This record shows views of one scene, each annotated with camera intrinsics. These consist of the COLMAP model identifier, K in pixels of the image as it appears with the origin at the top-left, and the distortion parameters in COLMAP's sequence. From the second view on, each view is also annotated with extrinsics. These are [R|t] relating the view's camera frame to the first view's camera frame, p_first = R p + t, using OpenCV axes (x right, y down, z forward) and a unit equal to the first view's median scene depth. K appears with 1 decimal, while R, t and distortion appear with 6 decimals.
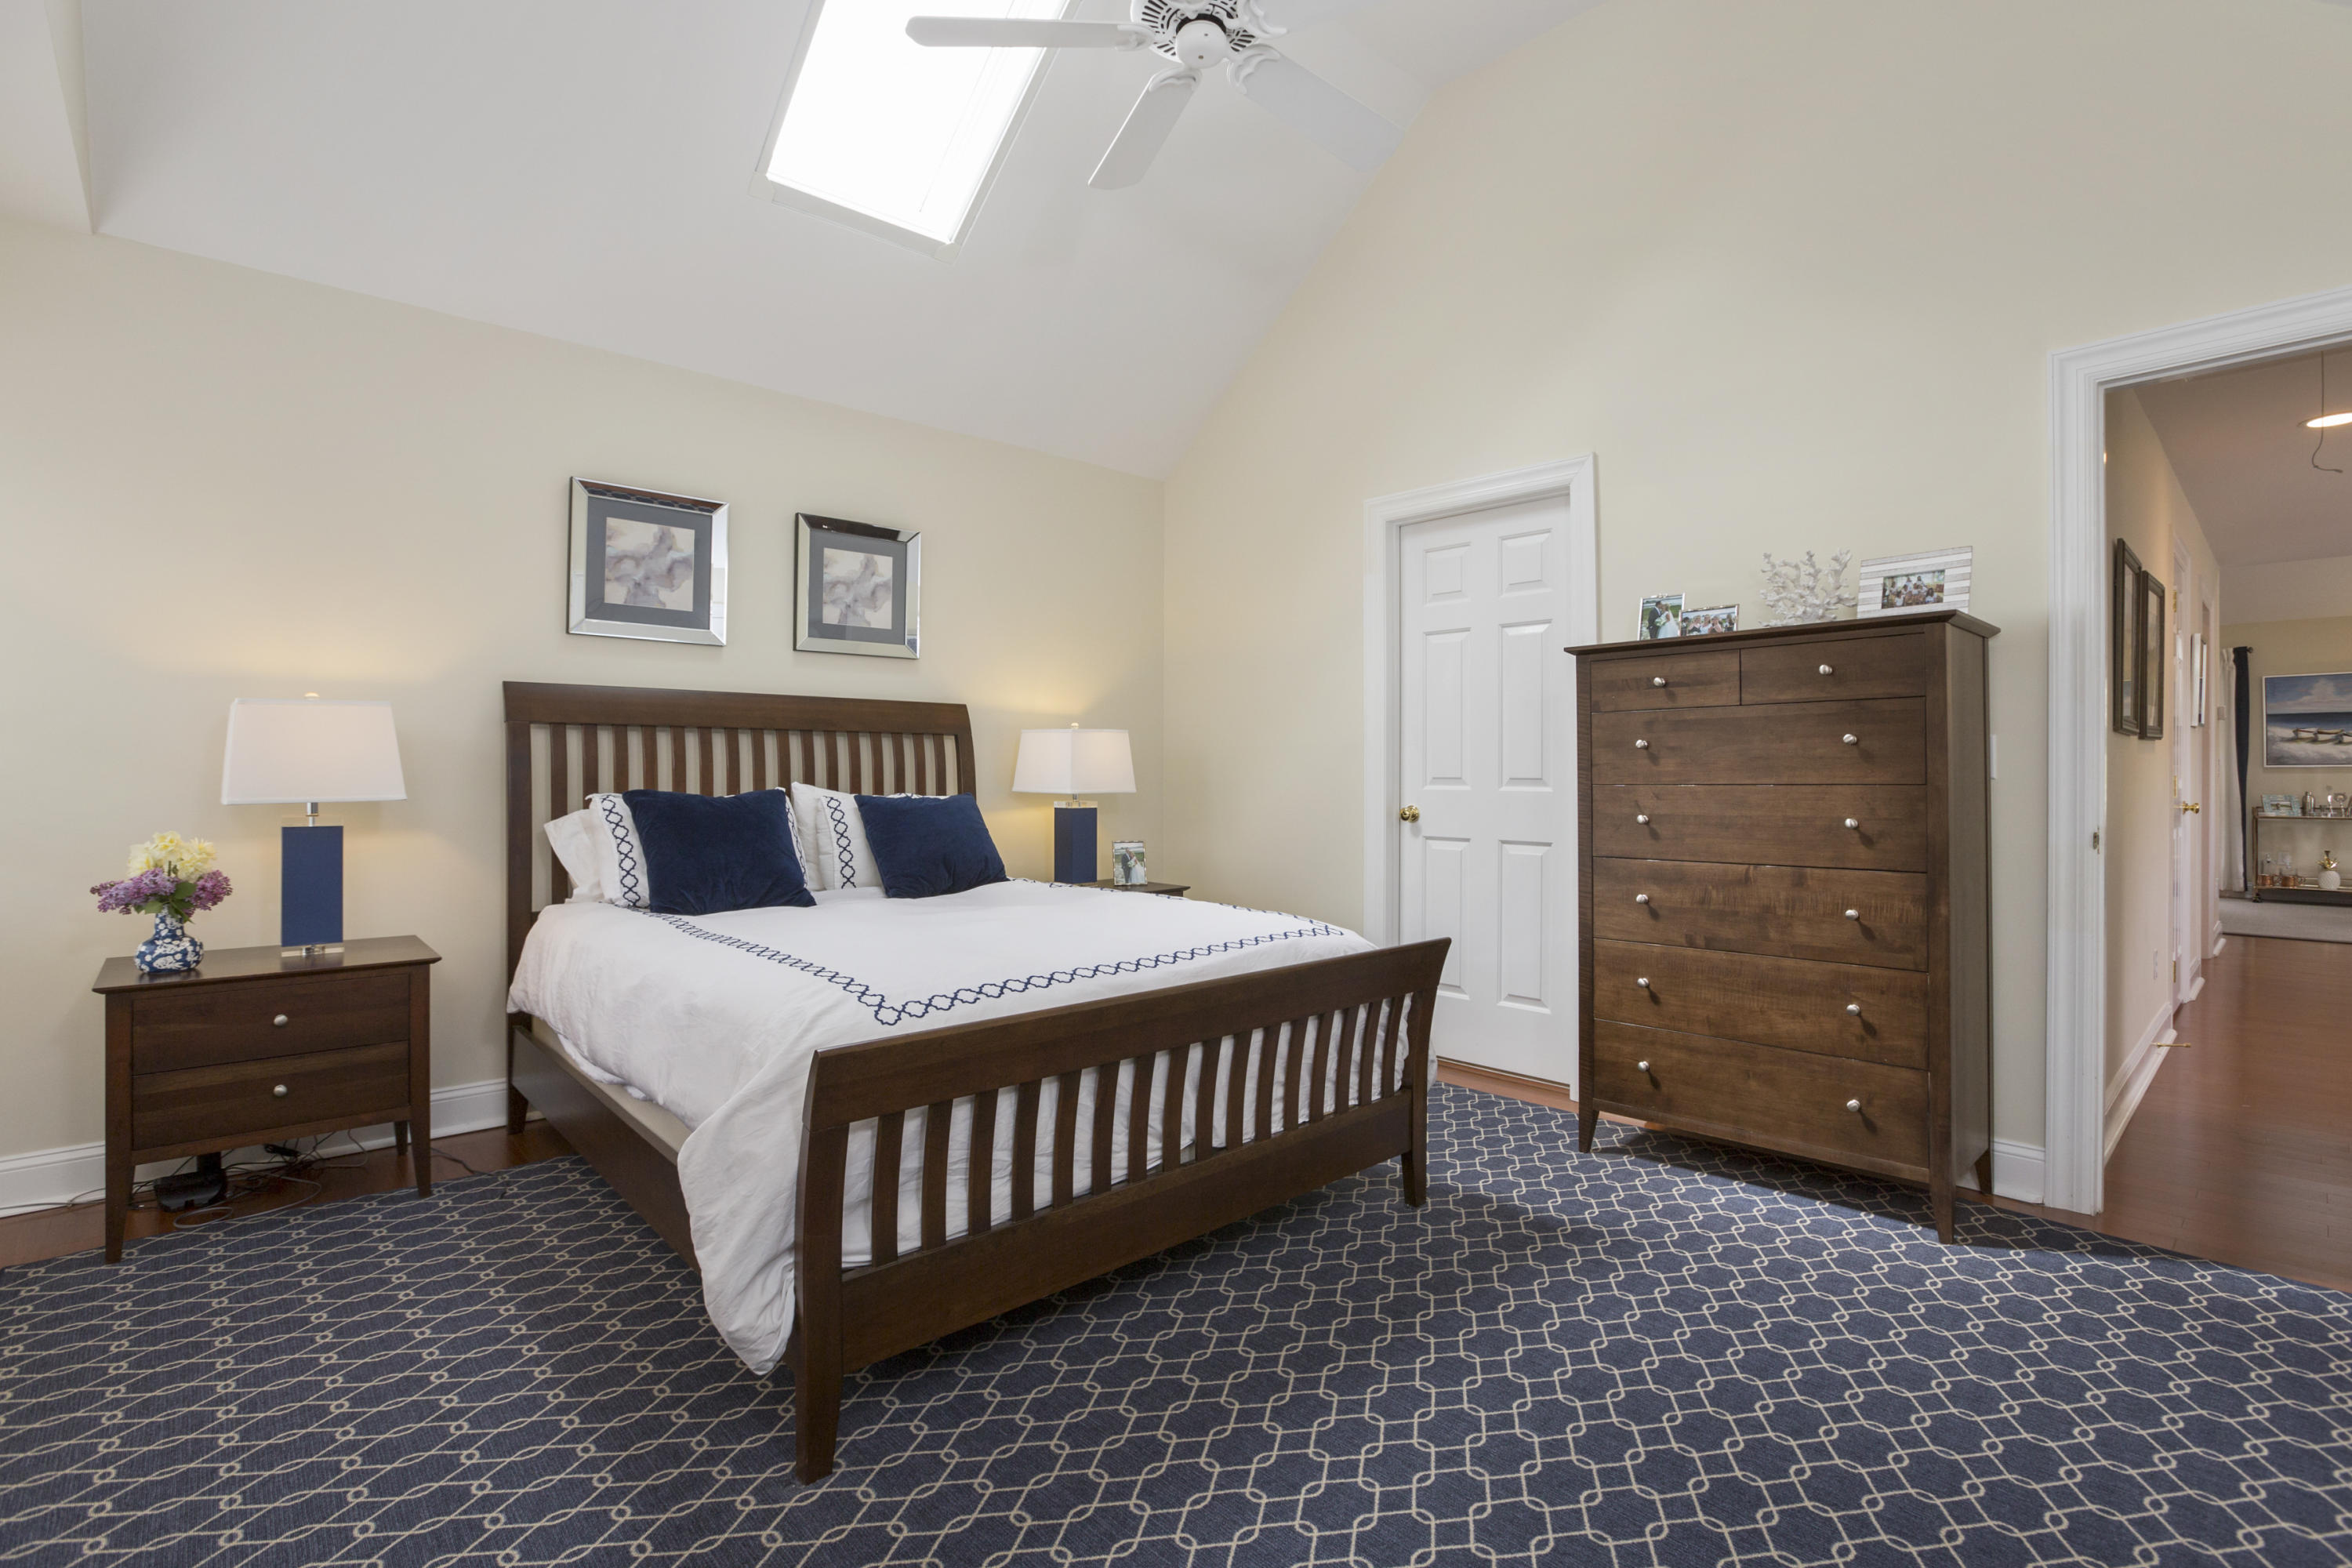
lens RADIAL K [[1069.1, 0, 1245.9], [0, 1069.1, 749.4], [0, 0, 1]] dist [-0.045019, 0.025262]
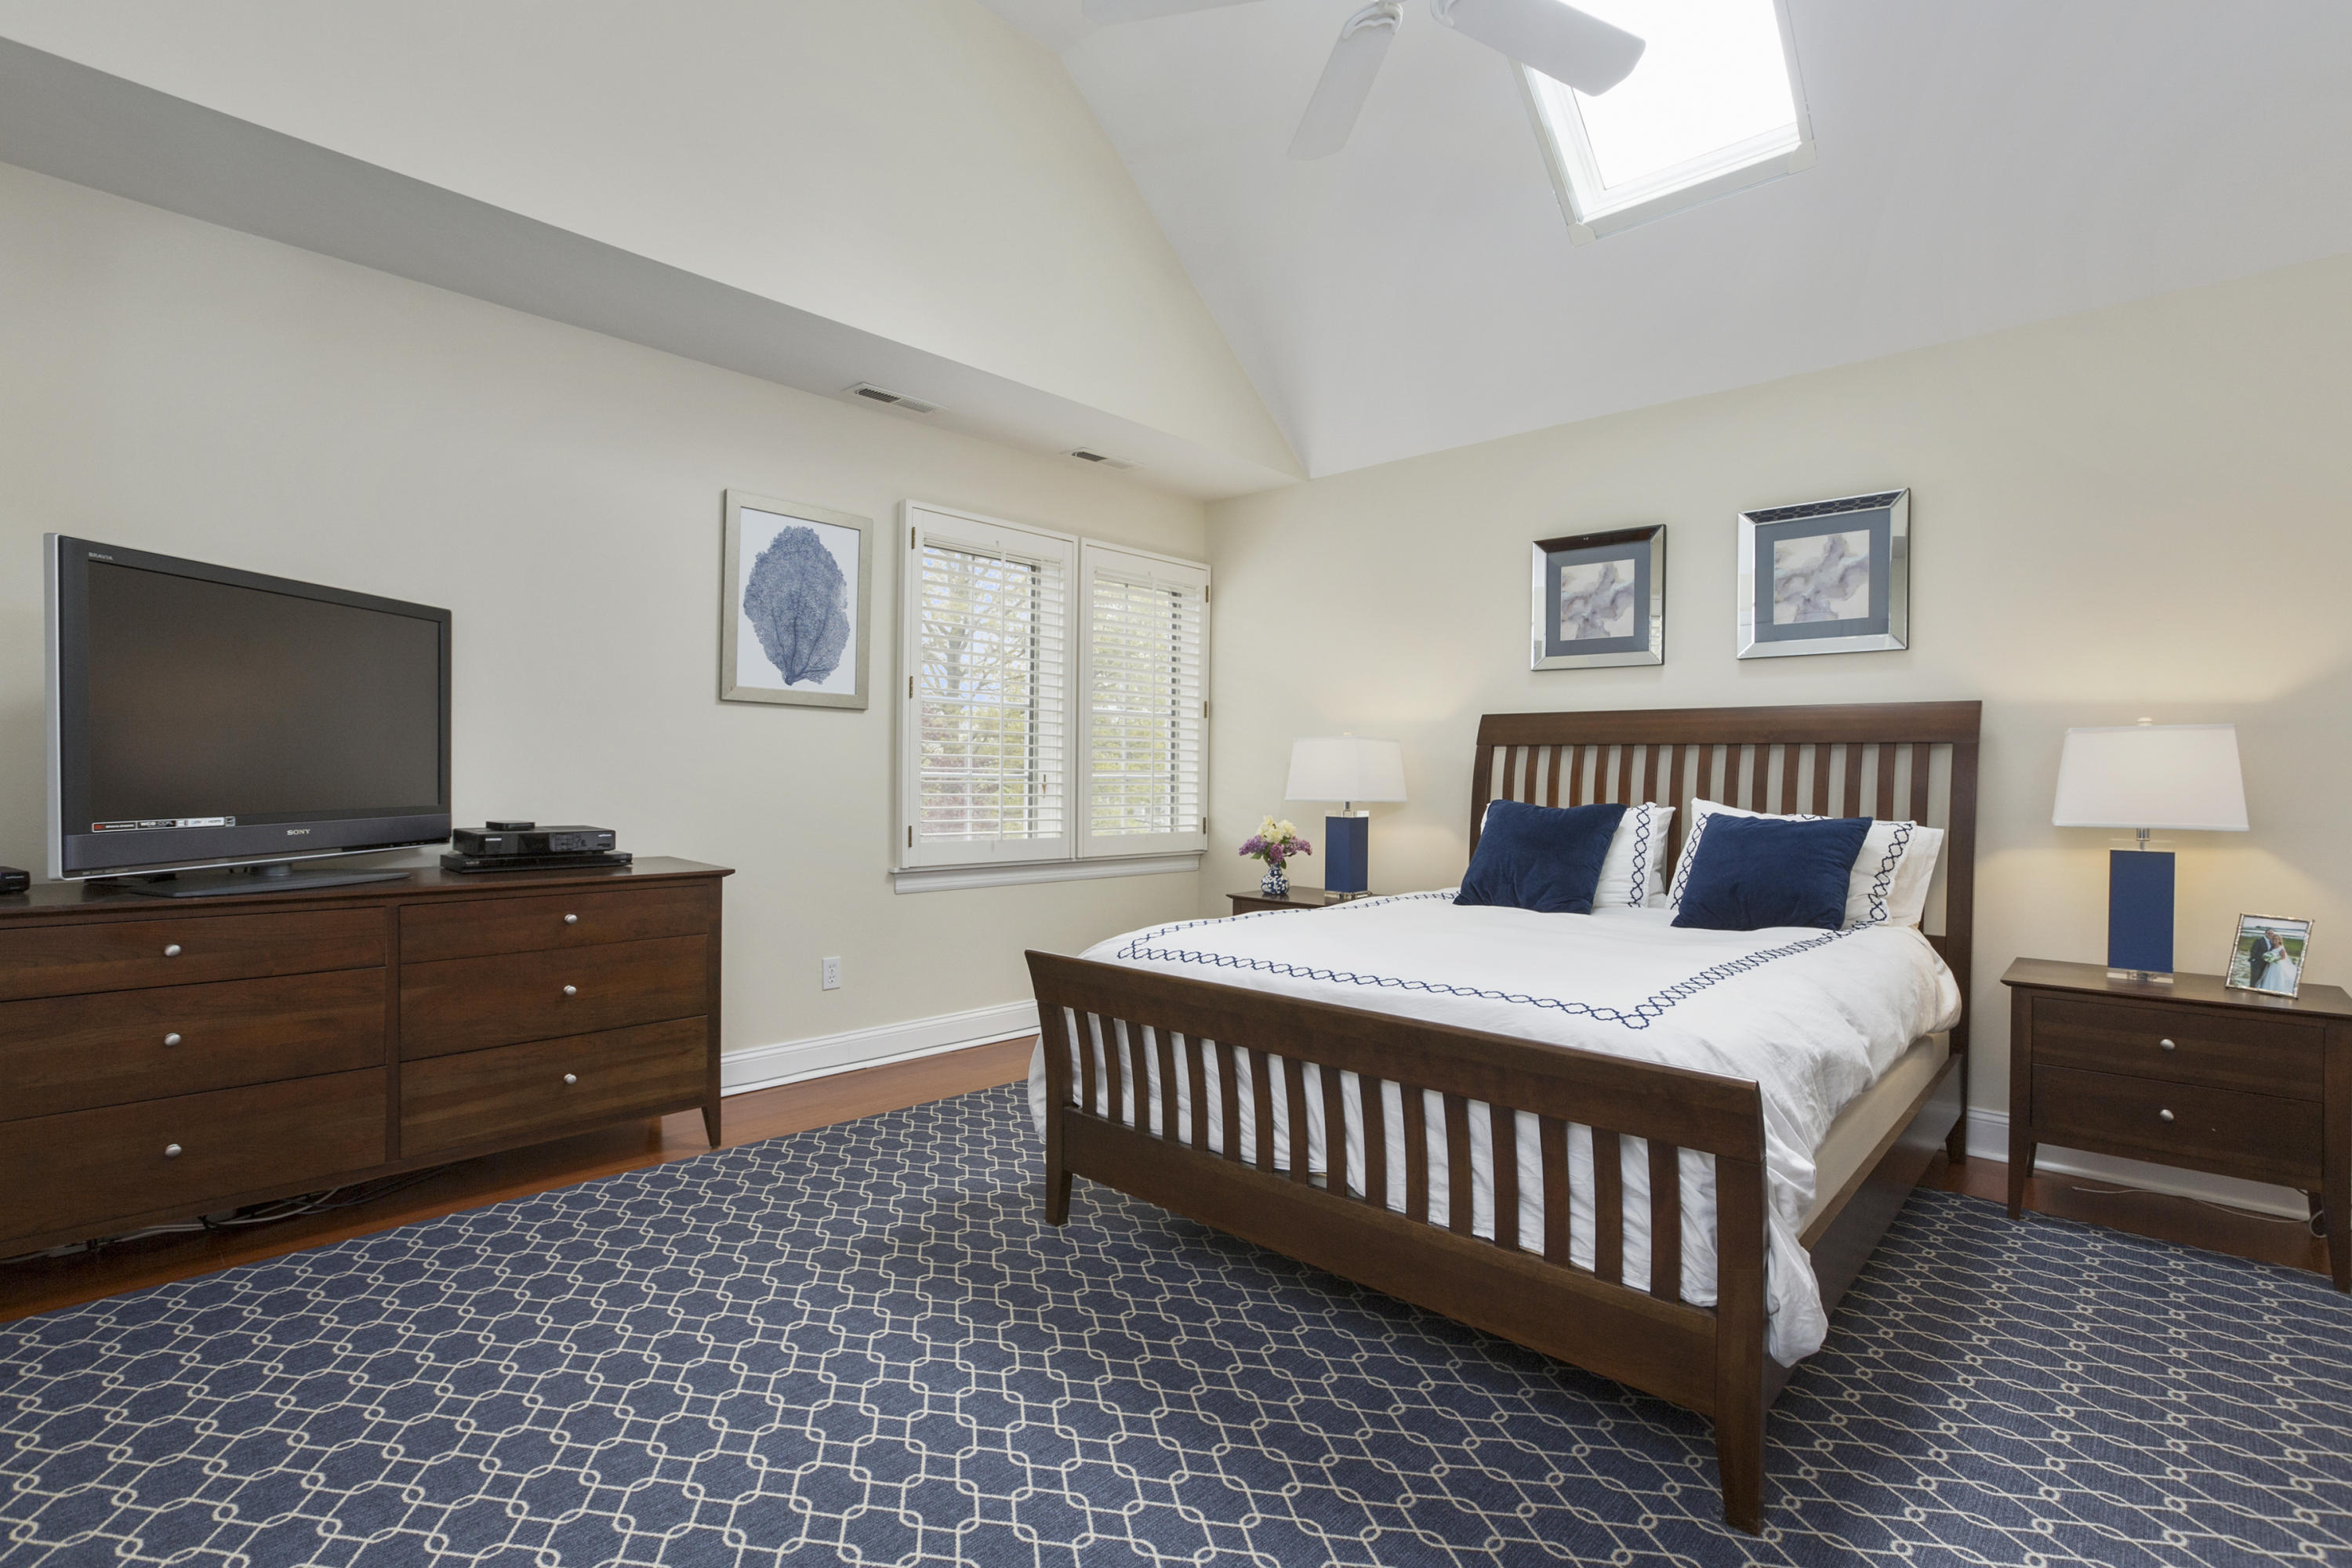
lens RADIAL K [[1085.7, 0, 1176.0], [0, 1085.7, 784.0], [0, 0, 1]] dist [-0.048747, -0.000161]
pose [[0.042434, 0.004543, -0.999089, 0.553033], [0.004483, 0.999979, 0.004737, 0.011693], [0.999089, -0.004680, 0.042413, 0.505725]]
